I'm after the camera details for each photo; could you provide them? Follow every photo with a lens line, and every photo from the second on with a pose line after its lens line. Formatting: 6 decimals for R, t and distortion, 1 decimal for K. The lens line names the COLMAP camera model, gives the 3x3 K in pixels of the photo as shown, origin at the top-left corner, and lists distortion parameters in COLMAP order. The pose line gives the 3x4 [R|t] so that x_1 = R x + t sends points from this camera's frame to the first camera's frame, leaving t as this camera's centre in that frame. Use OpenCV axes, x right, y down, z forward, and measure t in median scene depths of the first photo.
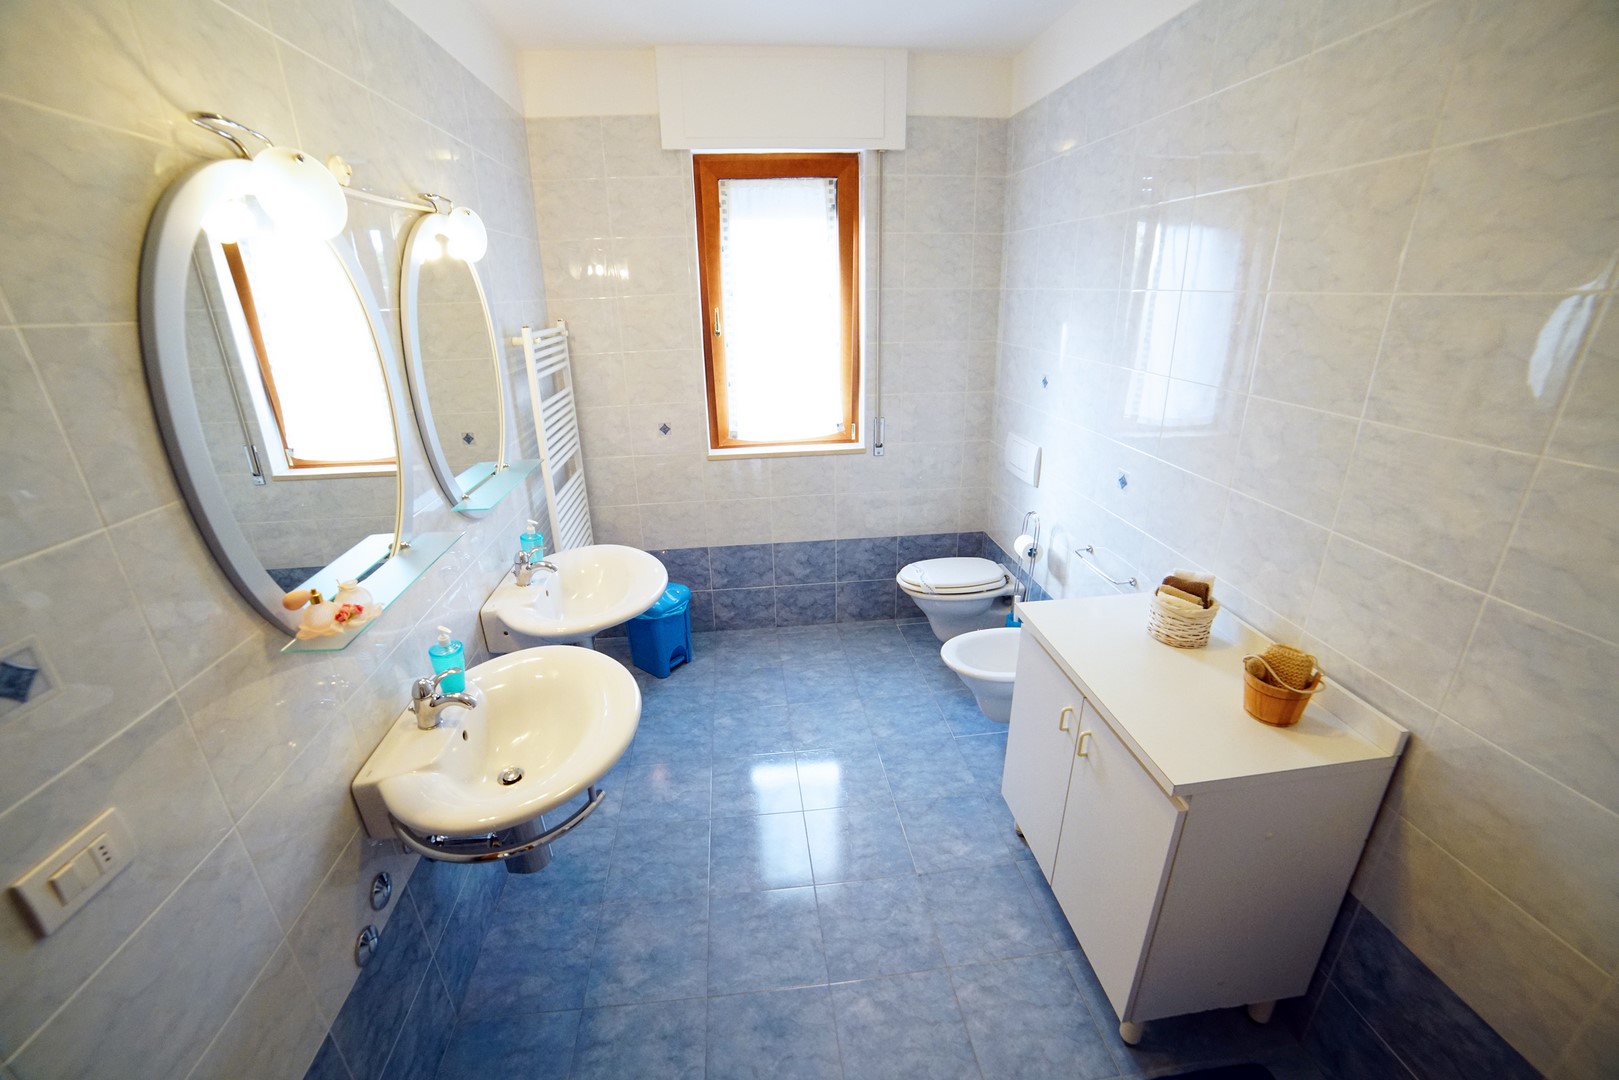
lens RADIAL K [[664.5, 0, 809.5], [0, 664.5, 540.0], [0, 0, 1]] dist [-0.091086, 0.032435]
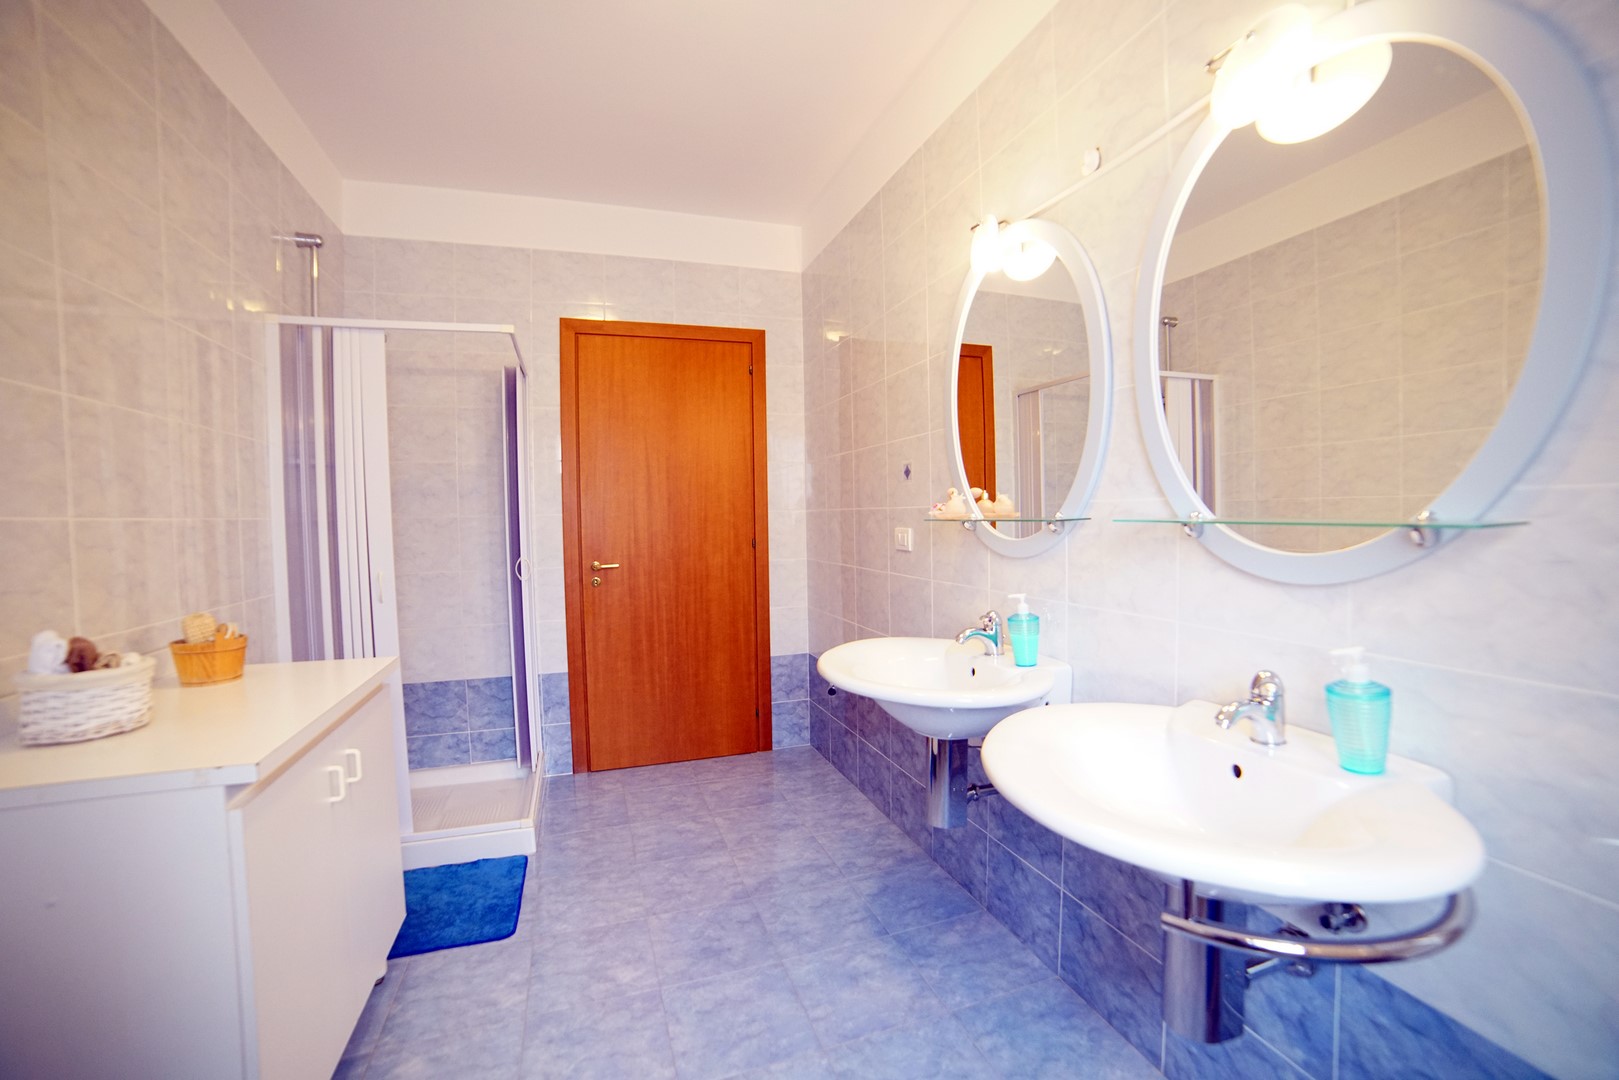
lens RADIAL K [[664.5, 0, 809.5], [0, 664.5, 540.0], [0, 0, 1]] dist [-0.091086, 0.032435]
pose [[-0.975149, 0.043567, -0.217223, -0.008353], [-0.043696, 0.923395, 0.381356, -0.279390], [0.217197, 0.381371, -0.898544, 1.535433]]
